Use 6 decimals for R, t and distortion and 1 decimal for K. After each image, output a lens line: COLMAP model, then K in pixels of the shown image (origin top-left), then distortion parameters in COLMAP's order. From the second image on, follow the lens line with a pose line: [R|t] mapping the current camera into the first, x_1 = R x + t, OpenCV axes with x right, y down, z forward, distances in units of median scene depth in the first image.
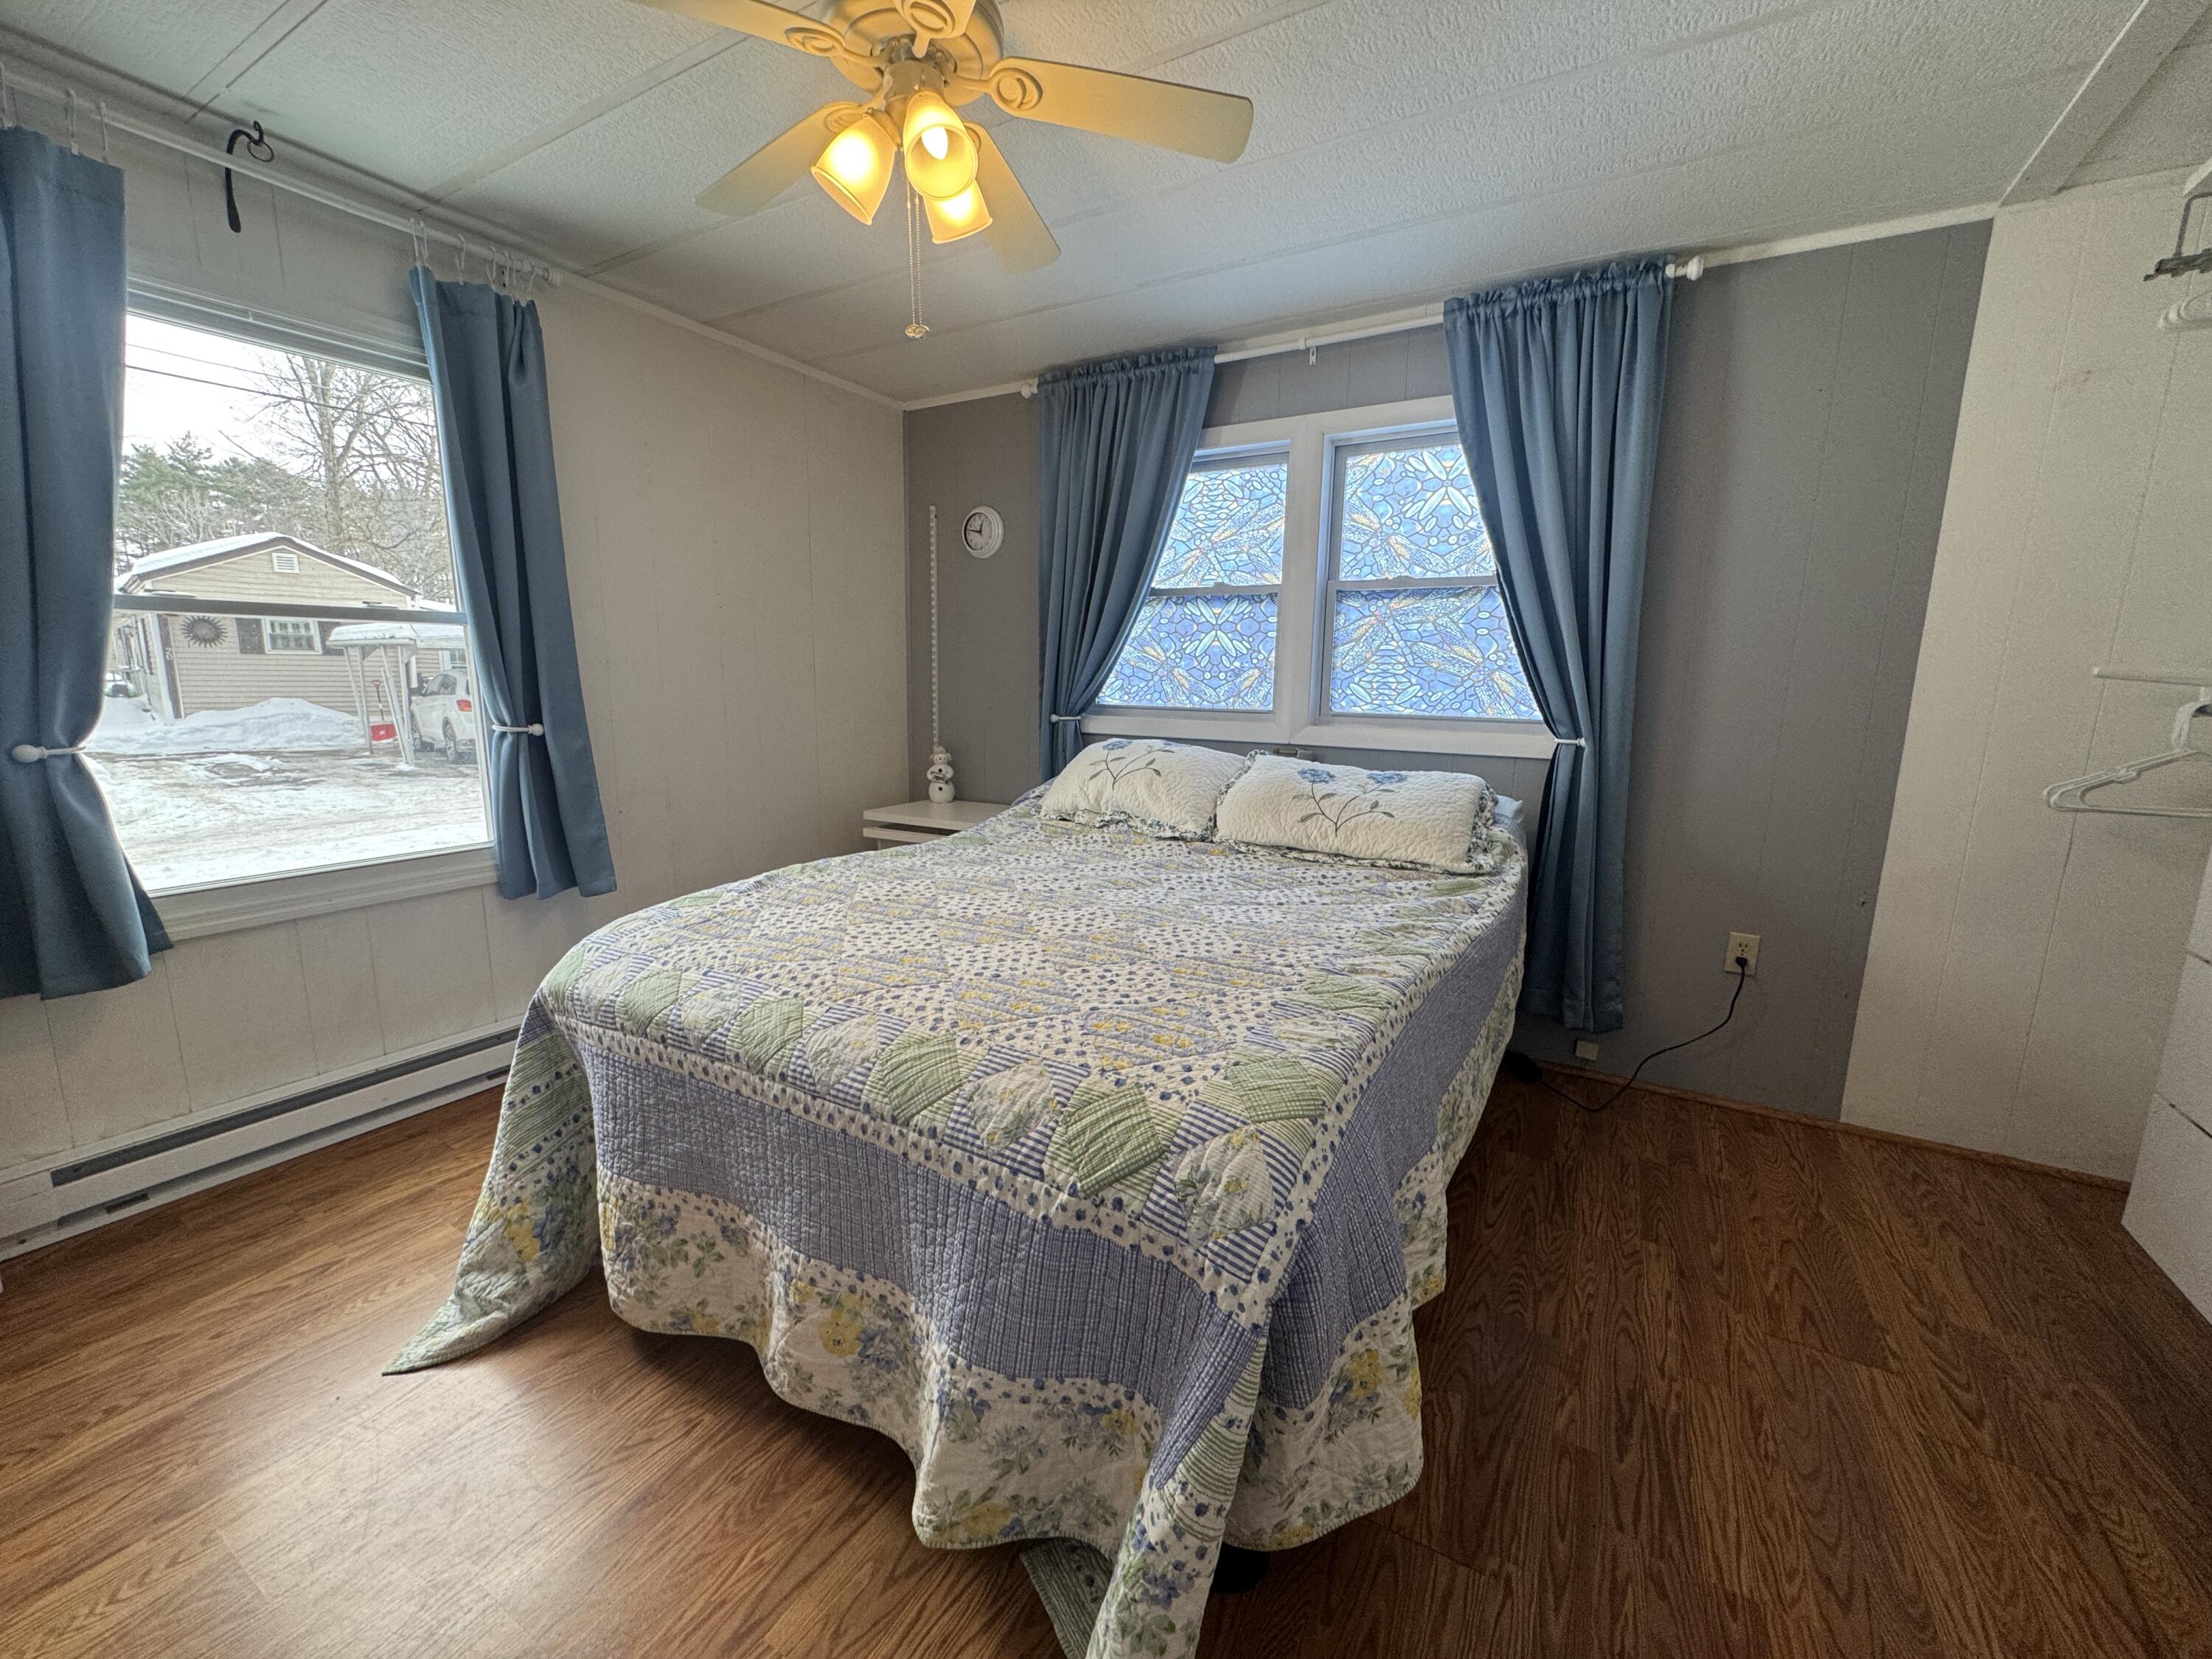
lens RADIAL K [[879.8, 0, 1106.0], [0, 879.8, 829.5], [0, 0, 1]] dist [-0.001233, 0.000371]
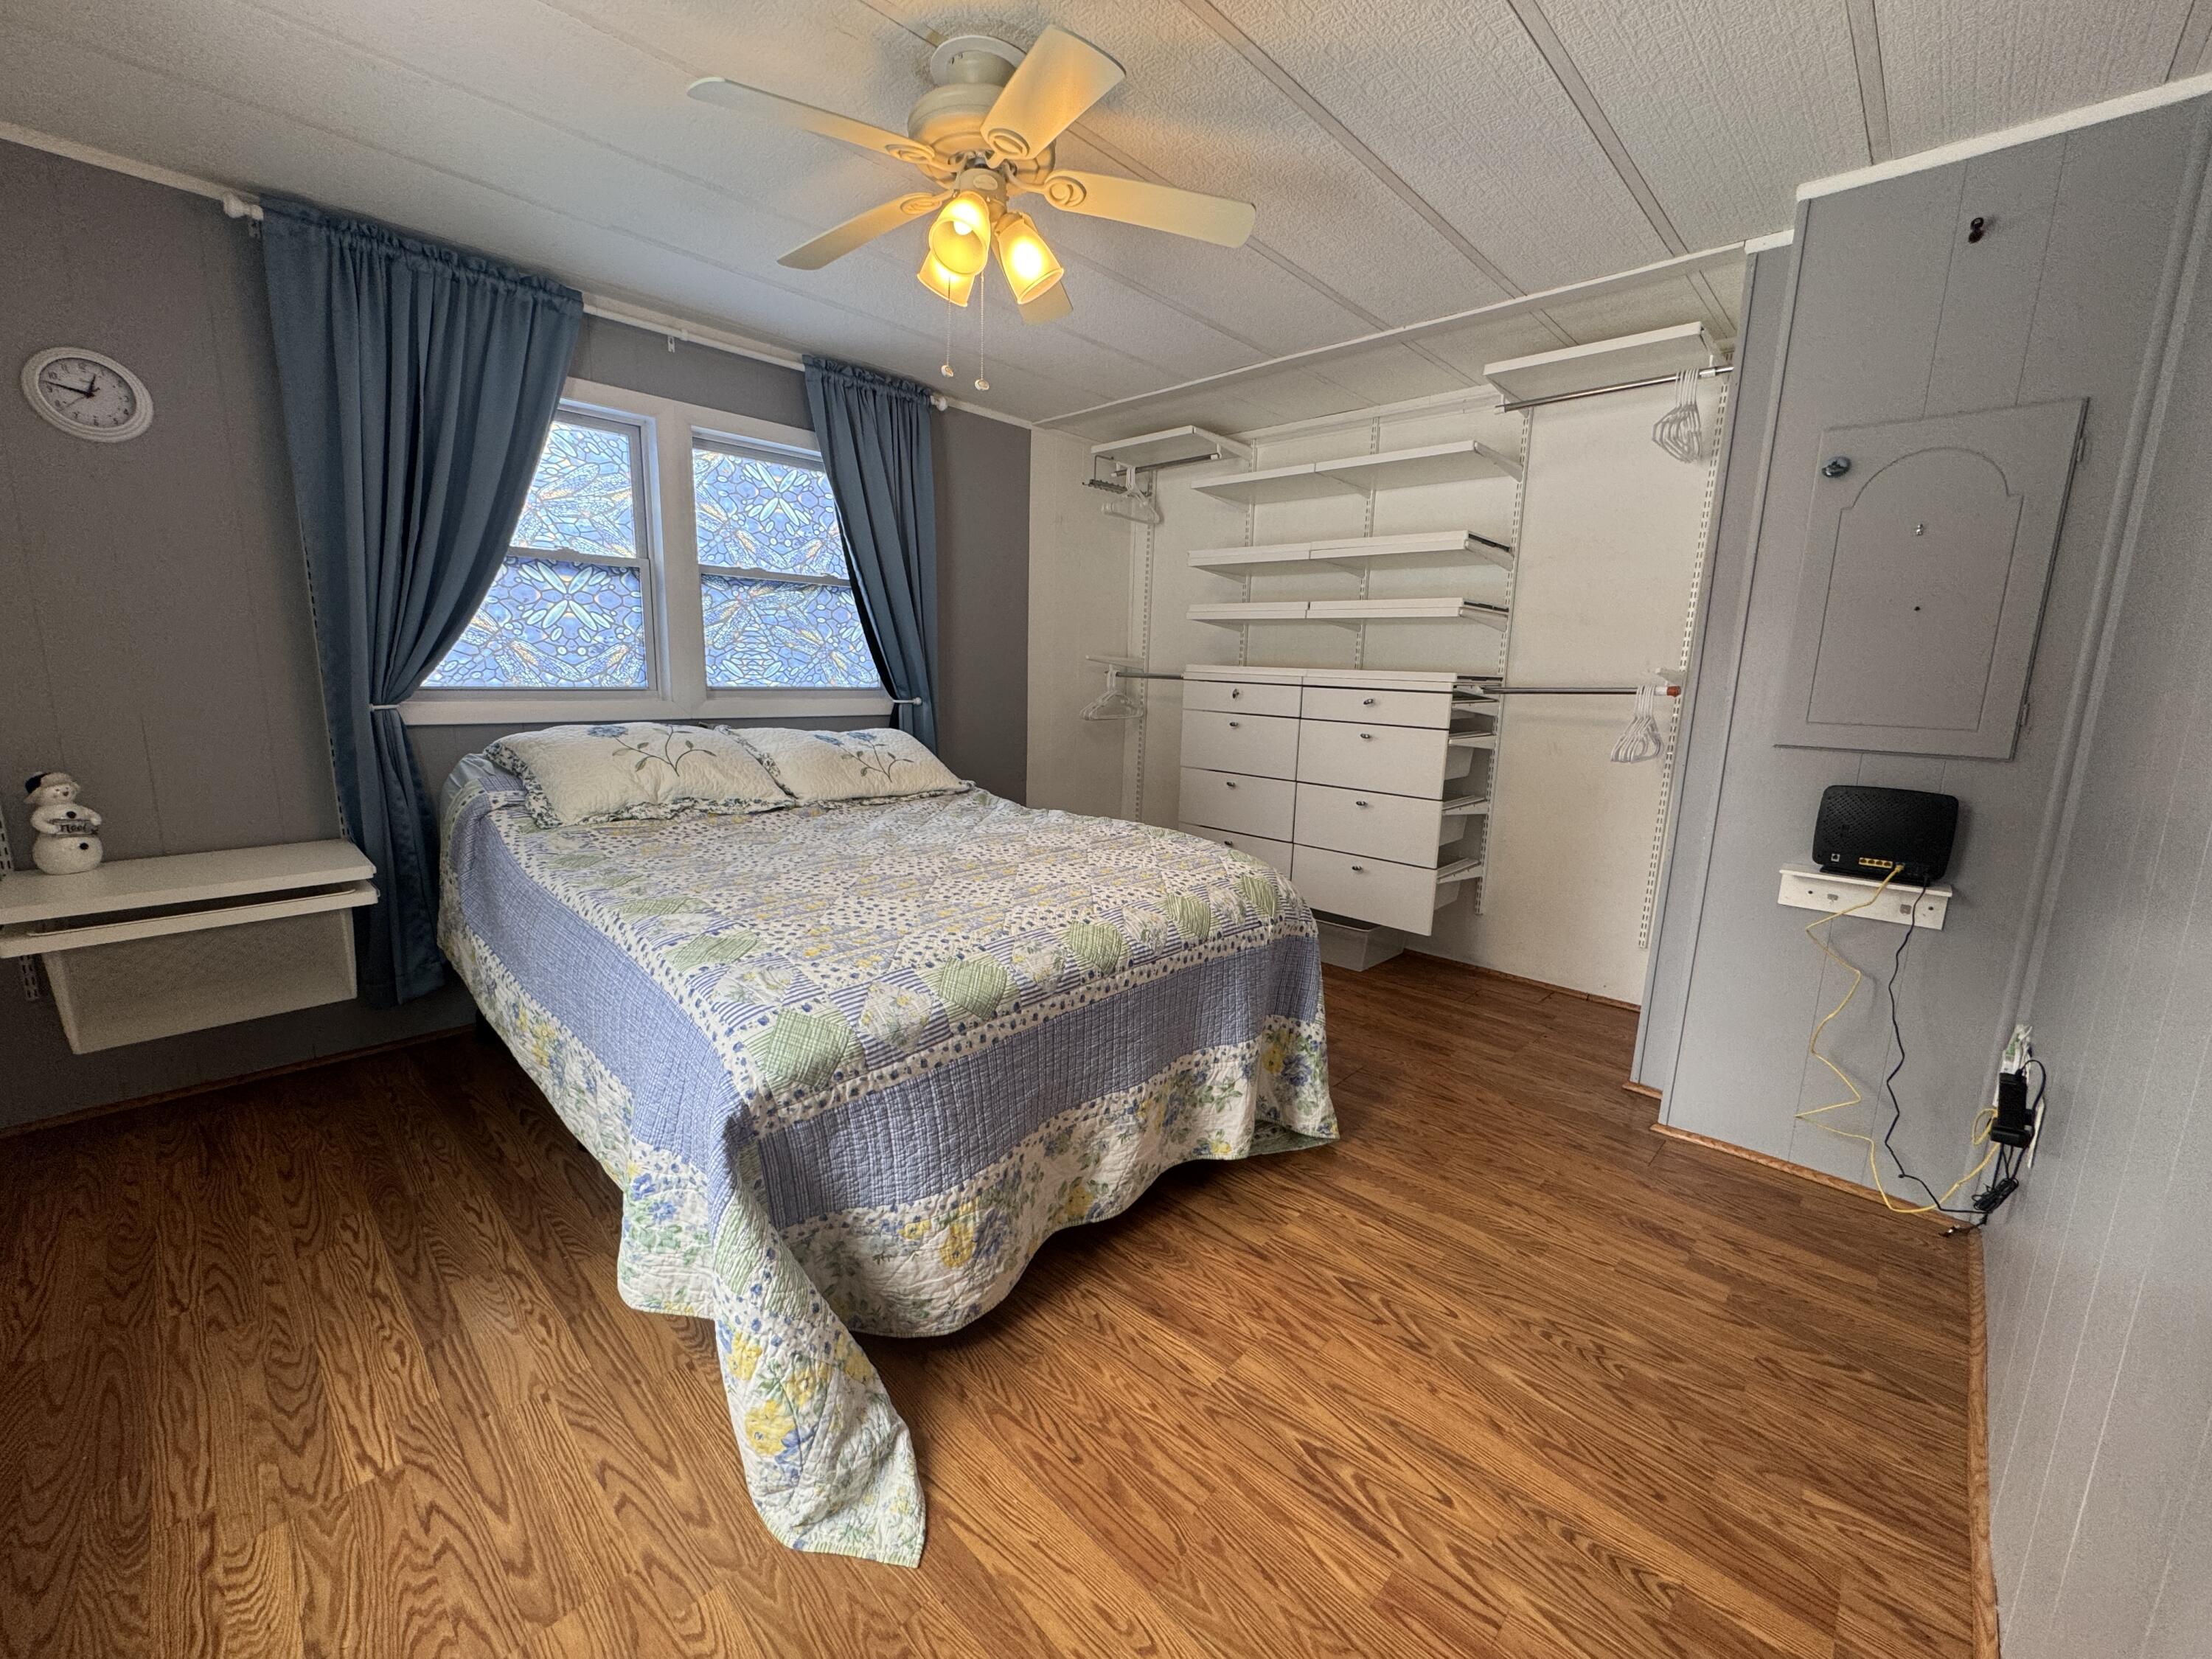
lens RADIAL K [[879.8, 0, 1106.0], [0, 879.8, 829.5], [0, 0, 1]] dist [-0.001233, 0.000371]
pose [[0.229525, -0.186371, 0.955293, -0.753267], [0.145511, 0.977036, 0.155652, -0.065186], [-0.962364, 0.103279, 0.251373, 0.305696]]
